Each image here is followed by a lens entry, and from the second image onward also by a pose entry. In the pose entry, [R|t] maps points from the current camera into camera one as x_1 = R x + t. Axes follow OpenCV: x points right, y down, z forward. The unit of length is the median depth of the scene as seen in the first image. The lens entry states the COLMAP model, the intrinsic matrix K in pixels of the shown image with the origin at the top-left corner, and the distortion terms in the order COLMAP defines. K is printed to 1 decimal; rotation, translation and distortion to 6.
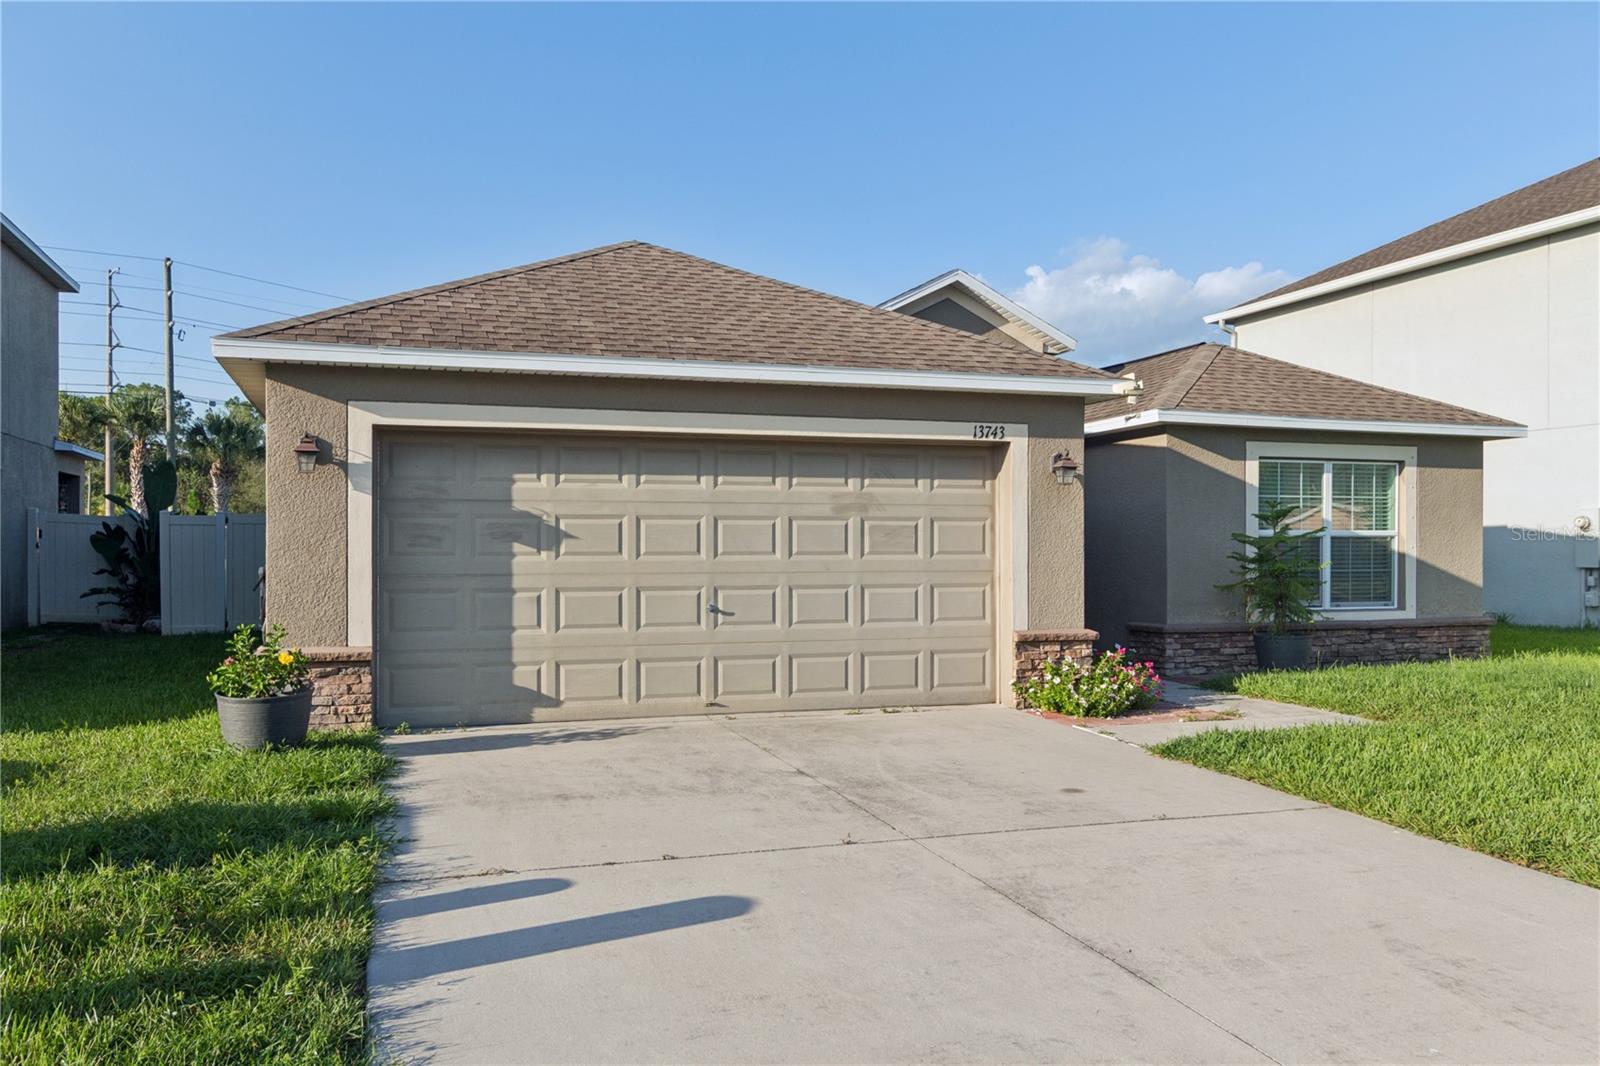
lens RADIAL K [[1294.8, 0, 803.8], [0, 1294.8, 542.0], [0, 0, 1]] dist [0.000614, -0.001349]
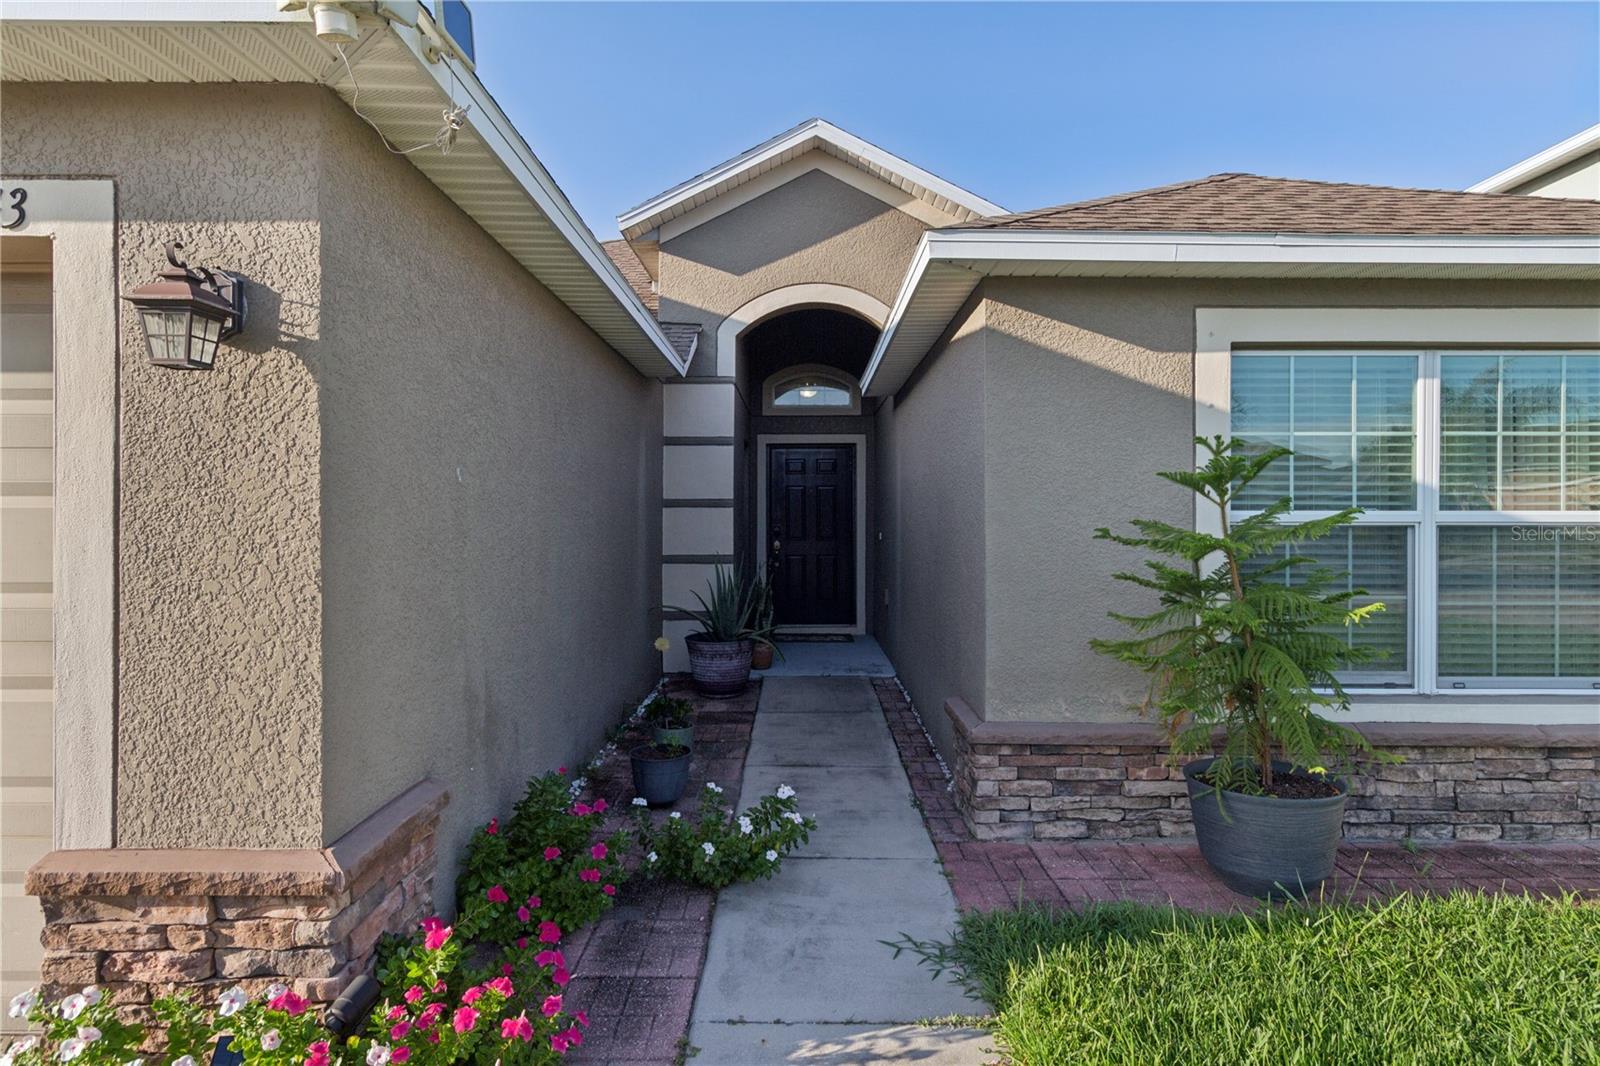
lens RADIAL K [[900.4, 0, 794.5], [0, 900.4, 504.9], [0, 0, 1]] dist [0.002931, 0.002326]
pose [[0.946886, -0.001450, -0.321565, 0.310332], [-0.000062, 0.999989, -0.004690, -0.009730], [0.321568, 0.004460, 0.946876, 0.666526]]
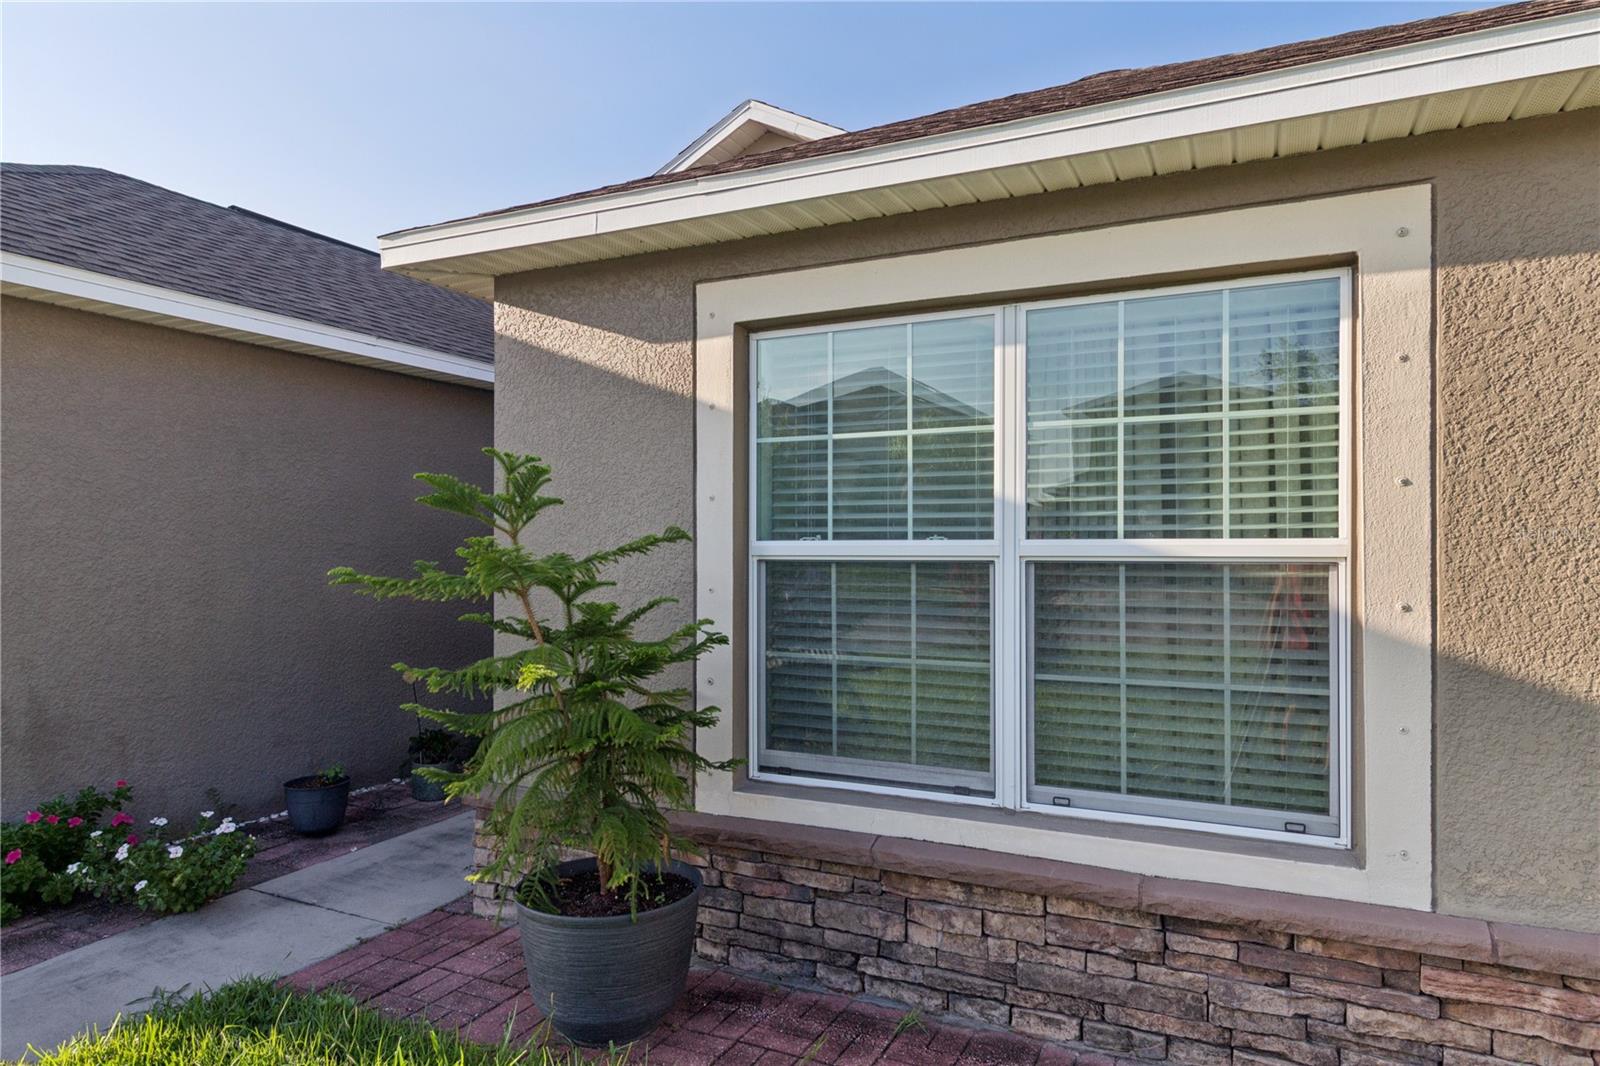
lens RADIAL K [[986.9, 0, 792.5], [0, 986.9, 528.8], [0, 0, 1]] dist [0.005692, -0.000635]
pose [[0.709430, -0.010480, -0.704698, 0.543755], [0.004486, 0.999936, -0.010355, -0.009609], [0.704761, 0.004185, 0.709432, 0.829863]]
